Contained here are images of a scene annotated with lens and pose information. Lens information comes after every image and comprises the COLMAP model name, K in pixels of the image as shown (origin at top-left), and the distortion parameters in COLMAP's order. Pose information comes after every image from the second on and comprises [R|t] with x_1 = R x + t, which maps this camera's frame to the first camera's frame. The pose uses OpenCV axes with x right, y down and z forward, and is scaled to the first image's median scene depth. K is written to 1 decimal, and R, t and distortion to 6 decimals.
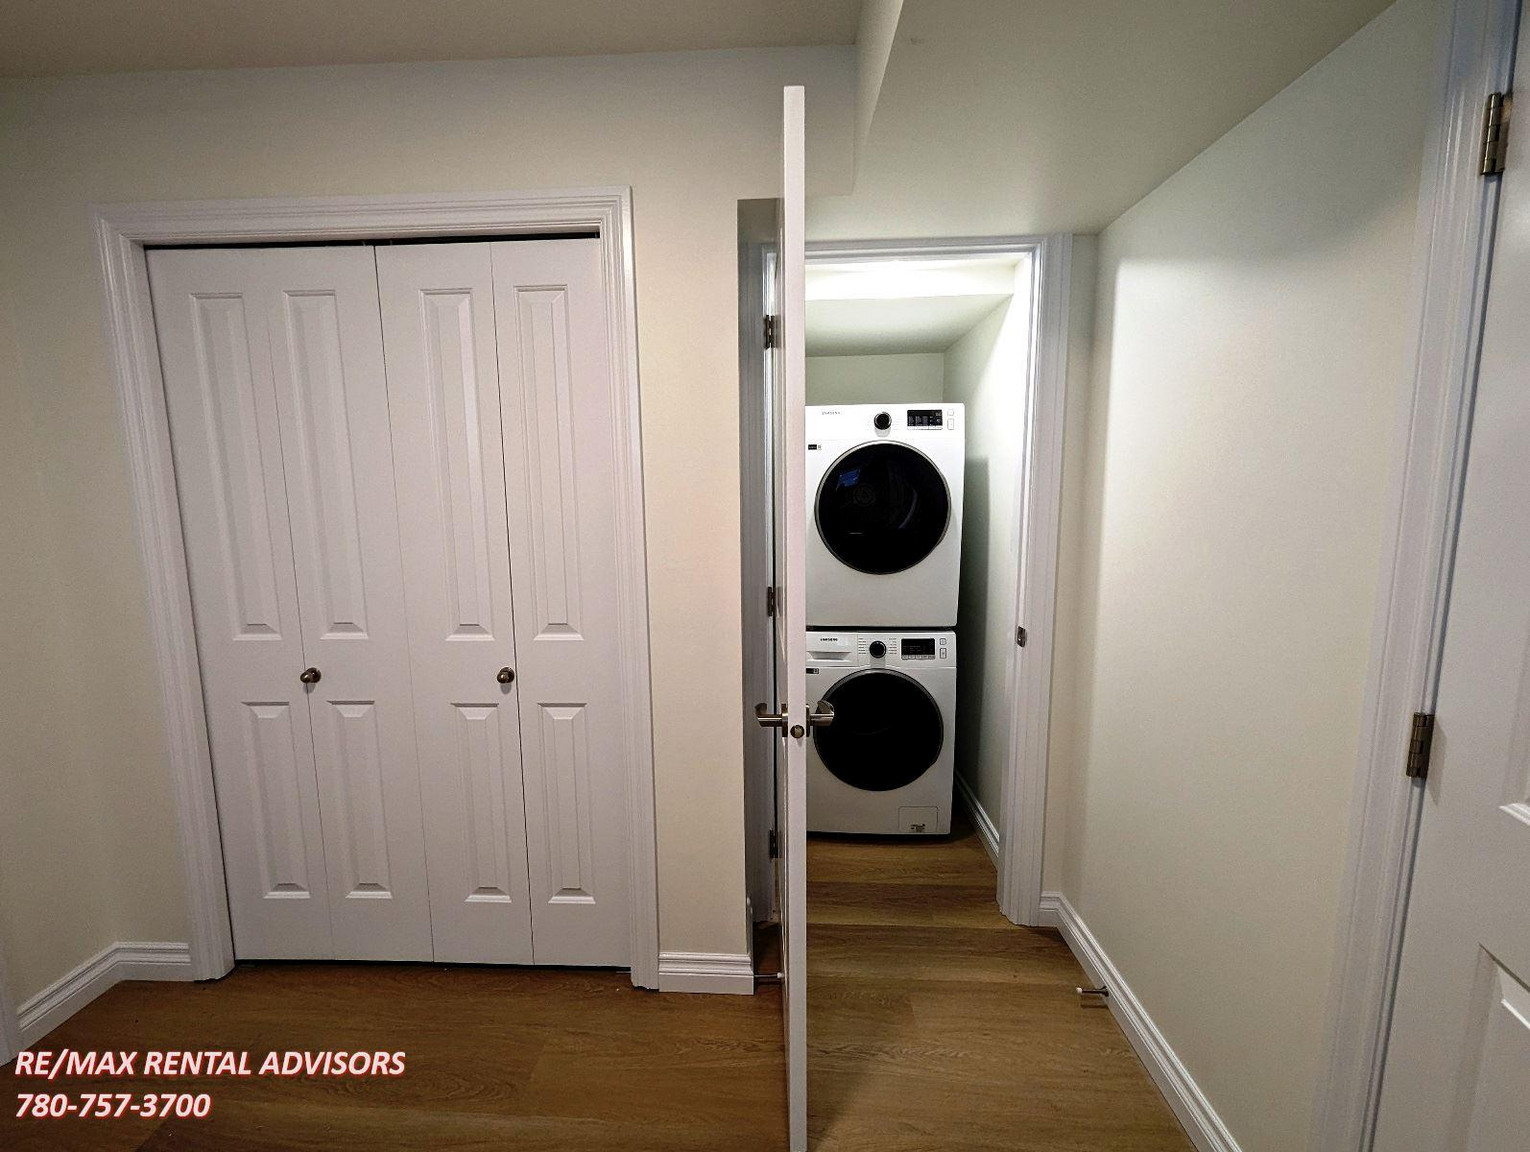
lens RADIAL K [[652.9, 0, 742.7], [0, 652.9, 574.2], [0, 0, 1]] dist [-0.000390, 0.000300]
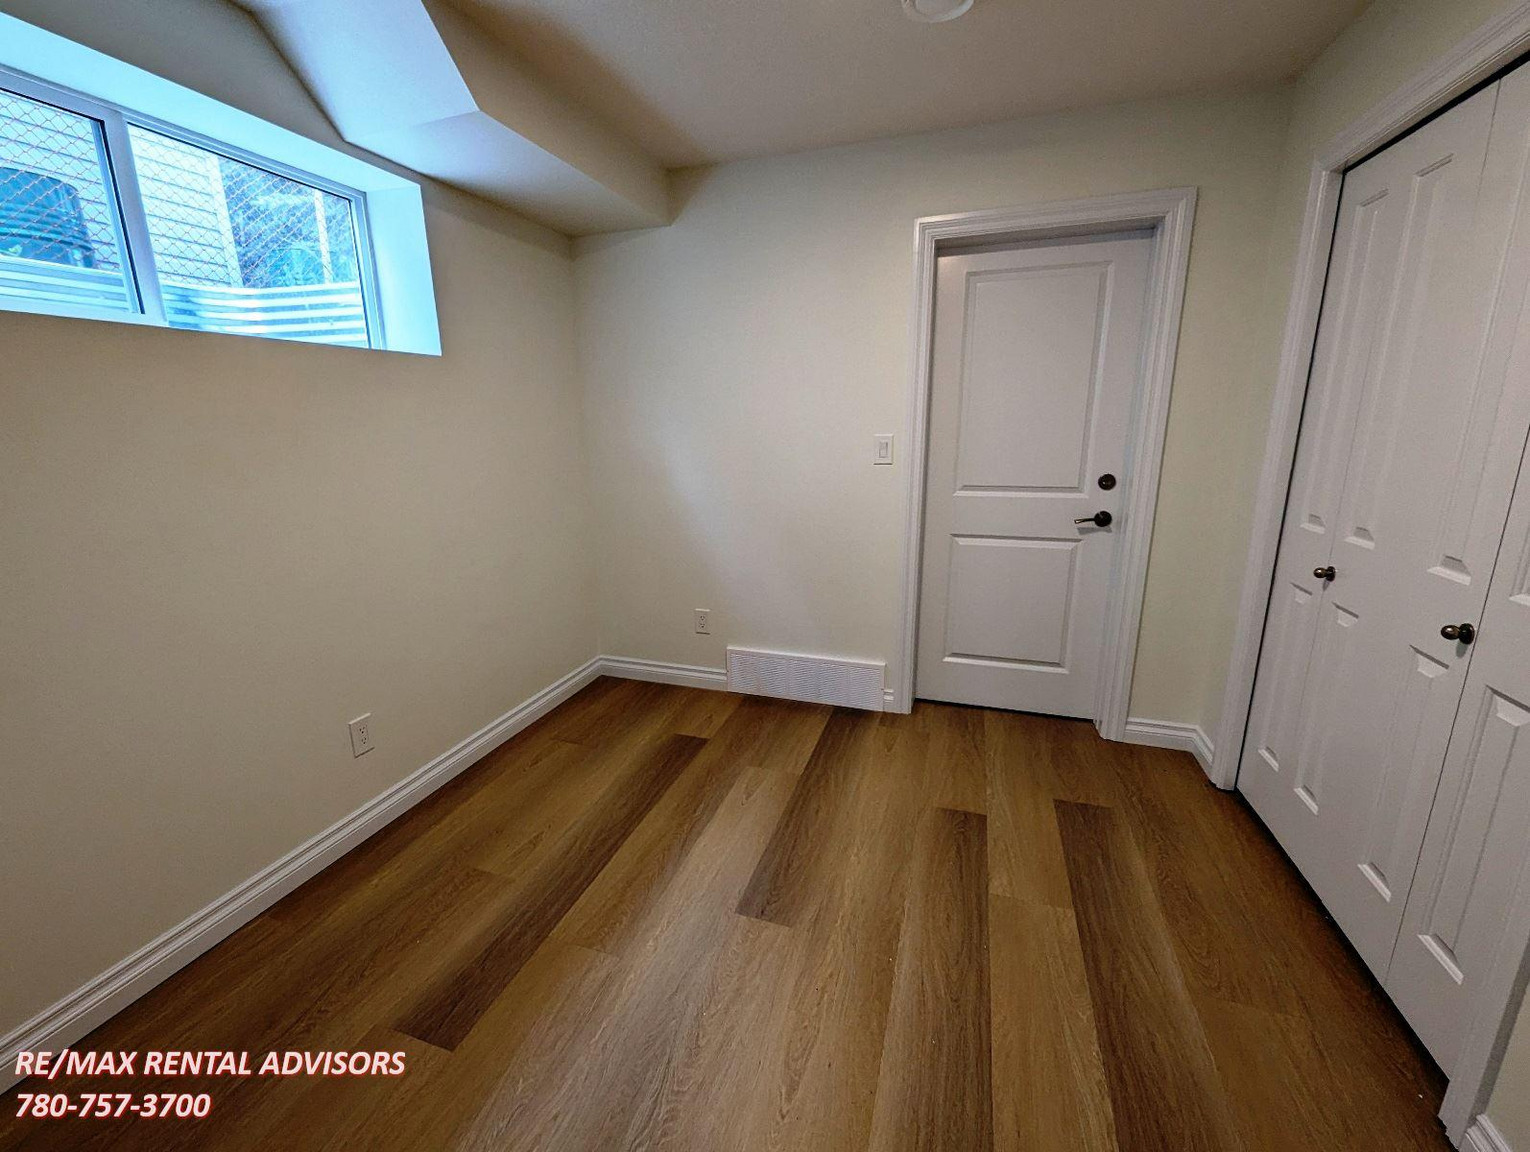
lens RADIAL K [[648.3, 0, 725.6], [0, 648.3, 574.4], [0, 0, 1]] dist [-0.001113, -0.000084]
pose [[-0.295836, 0.243914, -0.923573, 0.566625], [-0.101790, 0.953296, 0.284369, -0.037302], [0.949800, 0.178137, -0.257192, 0.357646]]
